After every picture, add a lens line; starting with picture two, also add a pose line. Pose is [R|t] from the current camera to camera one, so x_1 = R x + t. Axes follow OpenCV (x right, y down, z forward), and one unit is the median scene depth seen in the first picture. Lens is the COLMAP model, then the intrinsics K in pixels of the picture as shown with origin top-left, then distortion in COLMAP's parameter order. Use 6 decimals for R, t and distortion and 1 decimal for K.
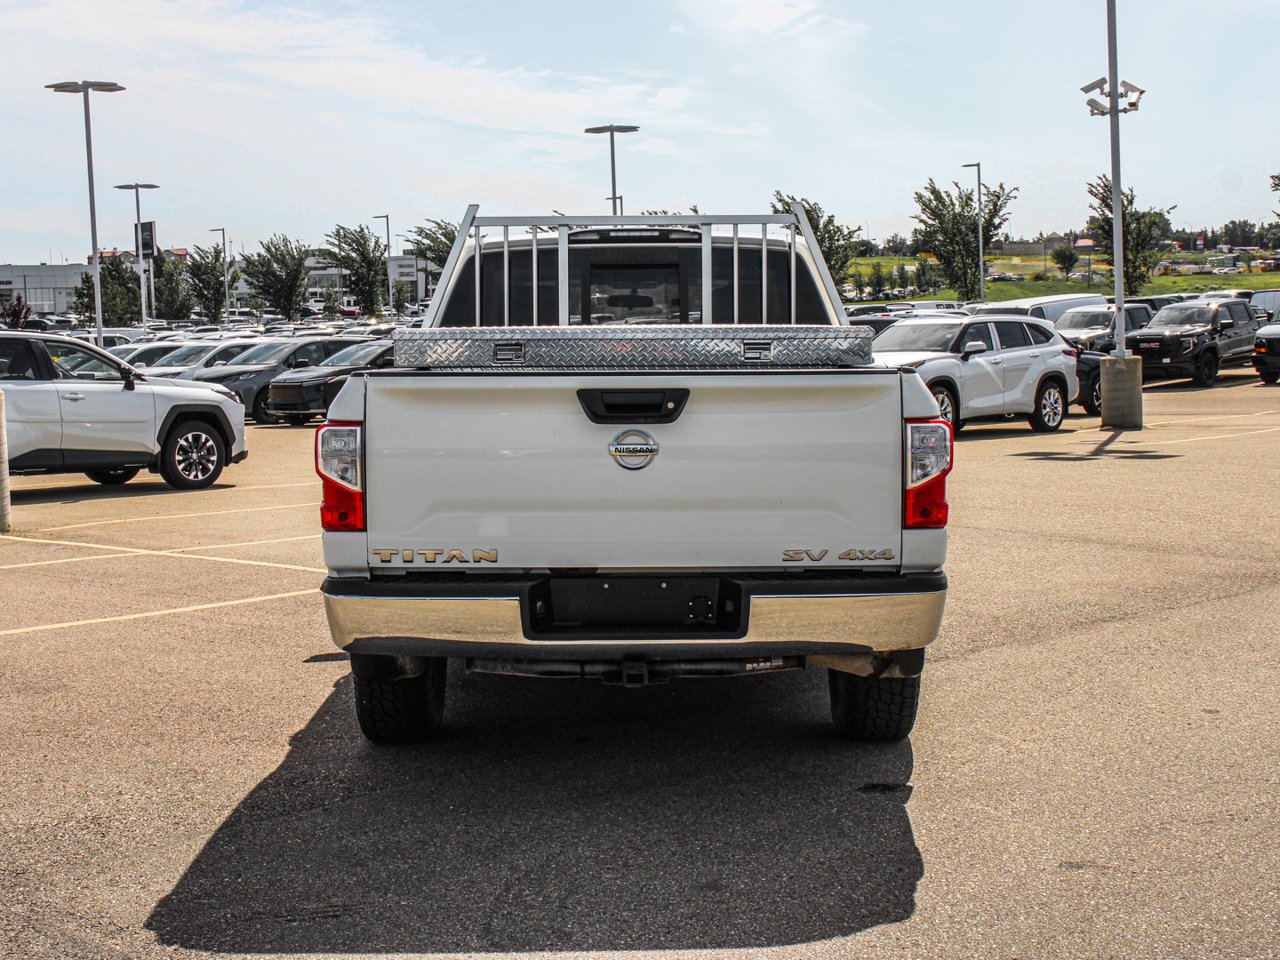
lens RADIAL K [[1918.5, 0, 640.3], [0, 1918.5, 438.1], [0, 0, 1]] dist [-0.002053, 0.031469]
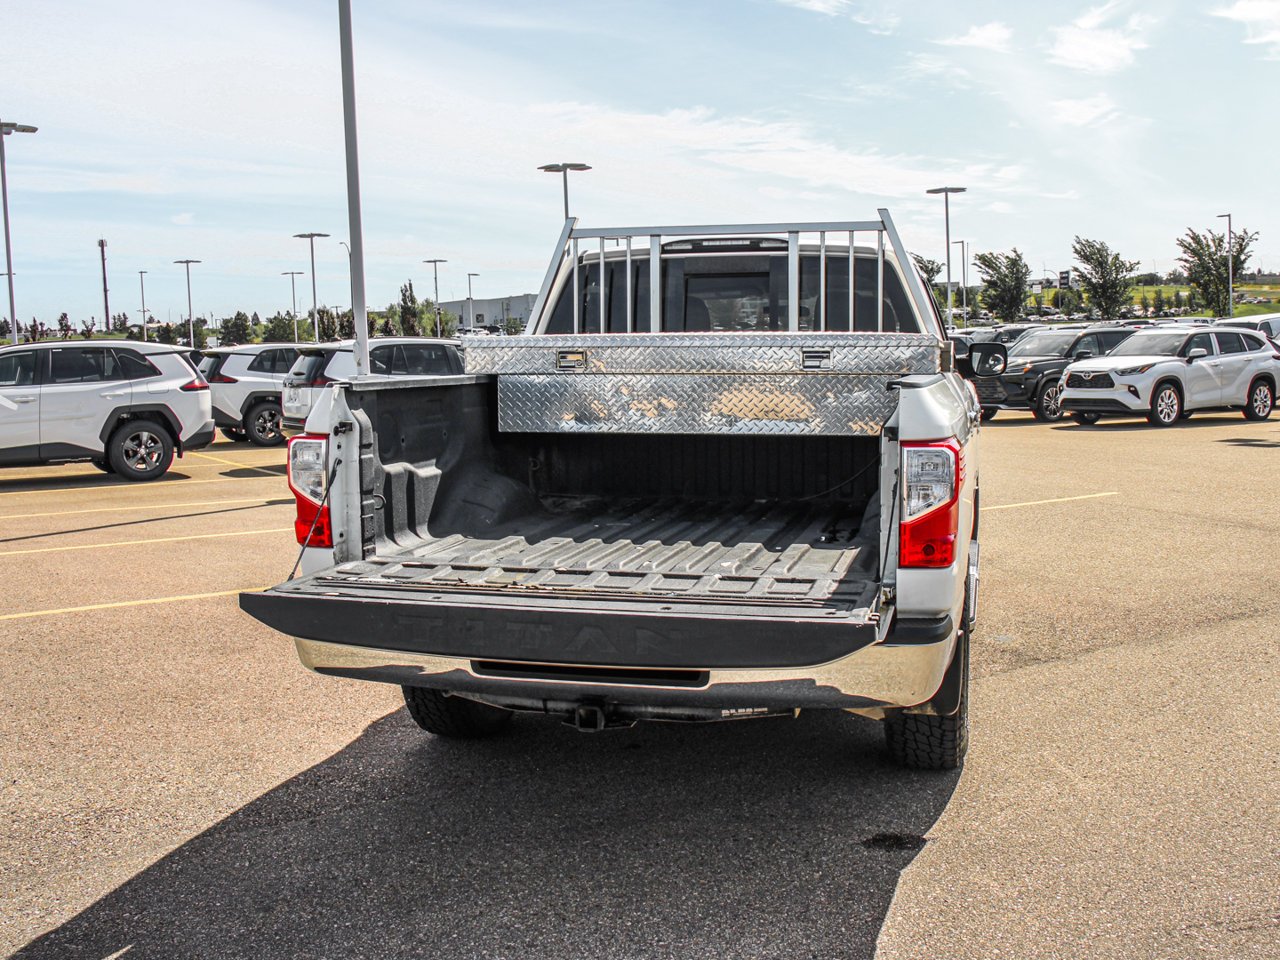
lens RADIAL K [[1319.7, 0, 678.5], [0, 1319.7, 462.6], [0, 0, 1]] dist [-0.106563, 0.035722]
pose [[0.972985, 0.020894, -0.229923, 0.136629], [-0.012053, 0.999135, 0.039787, -0.017644], [0.230555, -0.035941, 0.972395, 0.312090]]
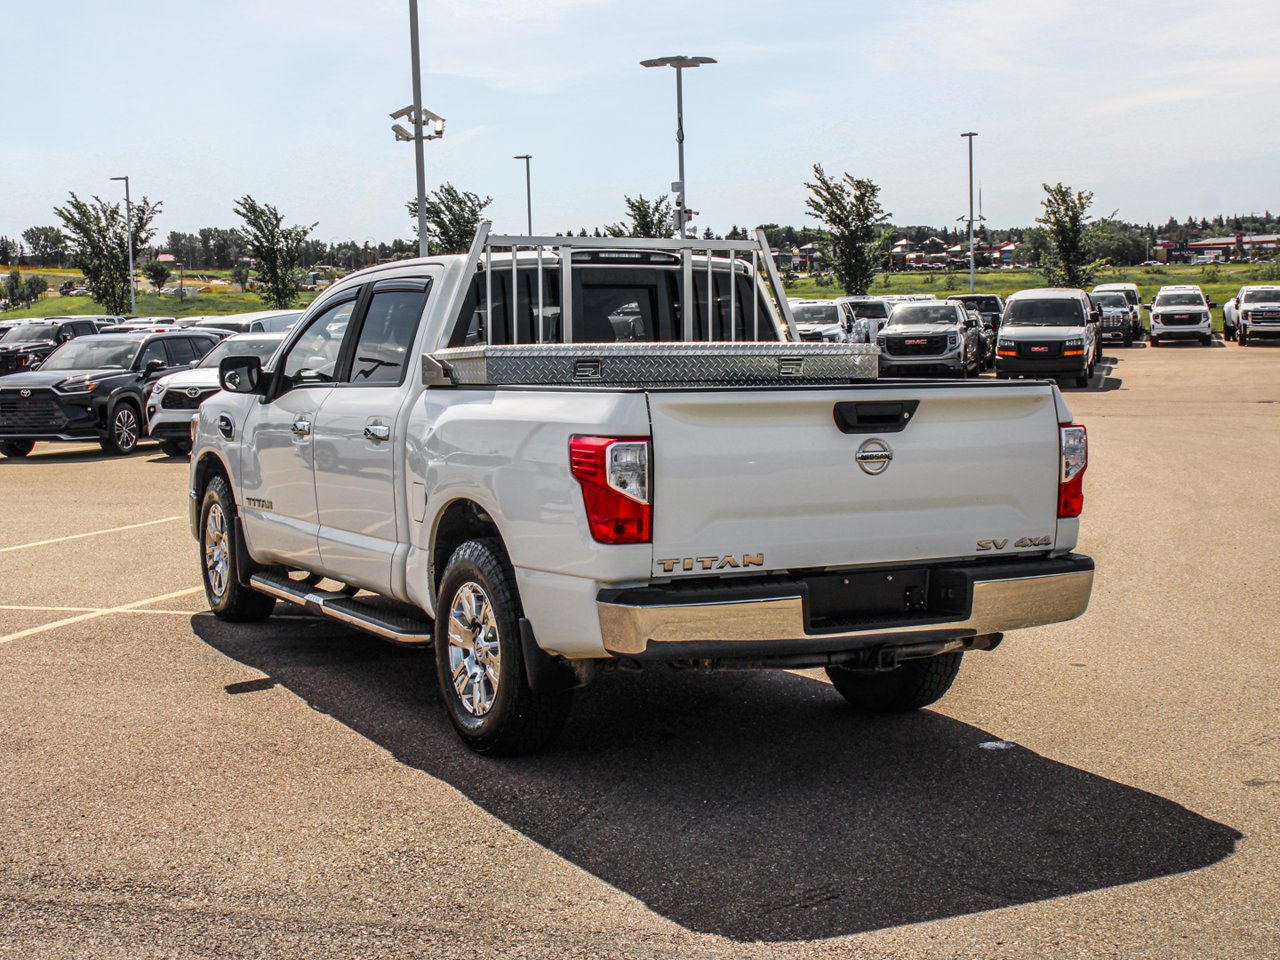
lens RADIAL K [[1893.2, 0, 640.0], [0, 1893.2, 480.0], [0, 0, 1]] dist [-0.025550, 0.005836]
pose [[0.884674, -0.032708, 0.465060, -0.482833], [0.025596, 0.999439, 0.021600, -0.005712], [-0.465506, -0.007205, 0.885015, 0.077378]]
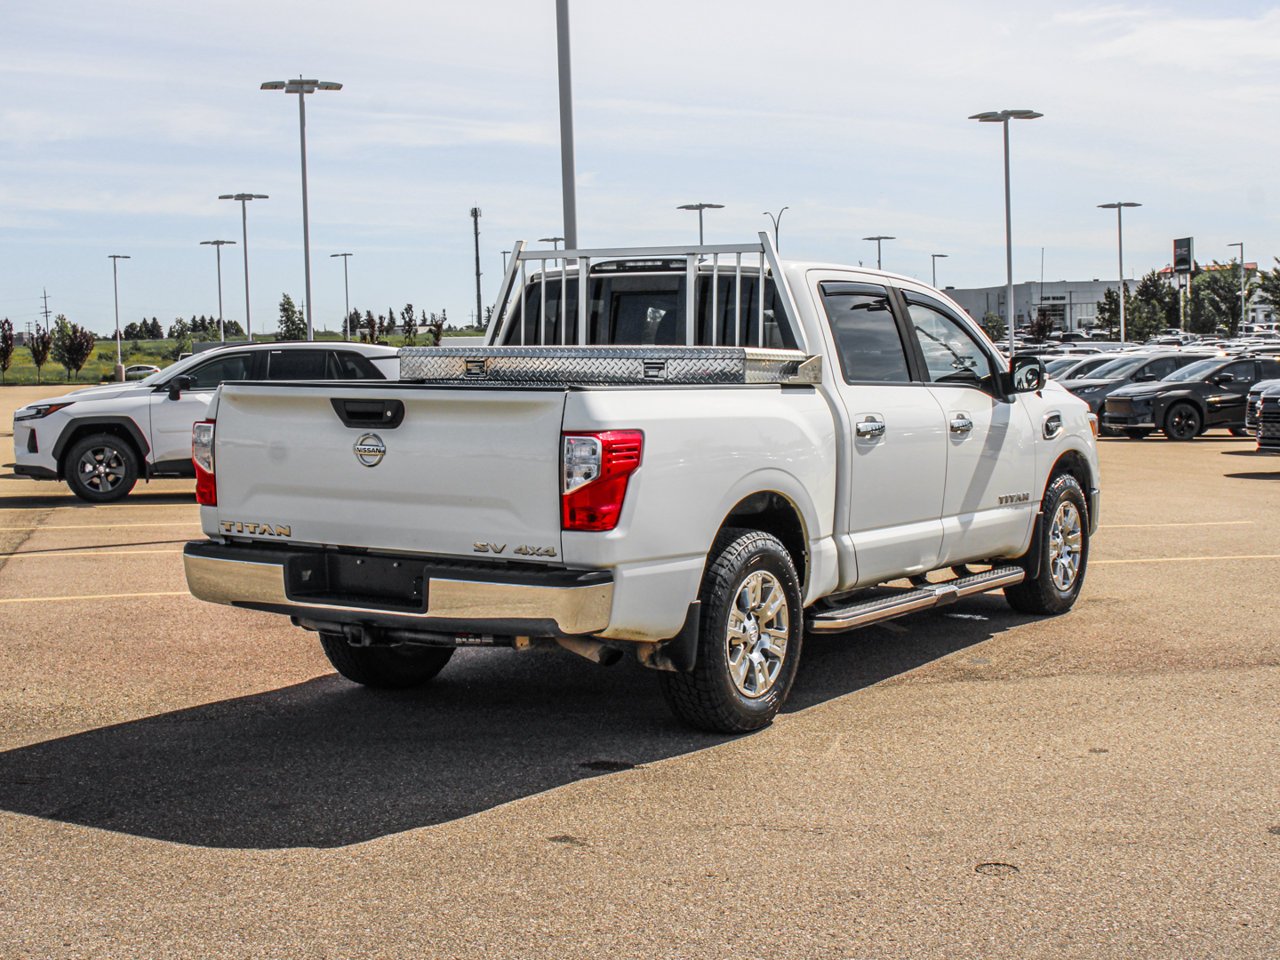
lens RADIAL K [[1851.0, 0, 640.0], [0, 1851.0, 480.0], [0, 0, 1]] dist [0.006269, -0.017732]
pose [[0.842450, 0.046294, -0.536782, 0.585156], [-0.036867, 0.998920, 0.028289, -0.010929], [0.537512, -0.004042, 0.843246, 0.087909]]
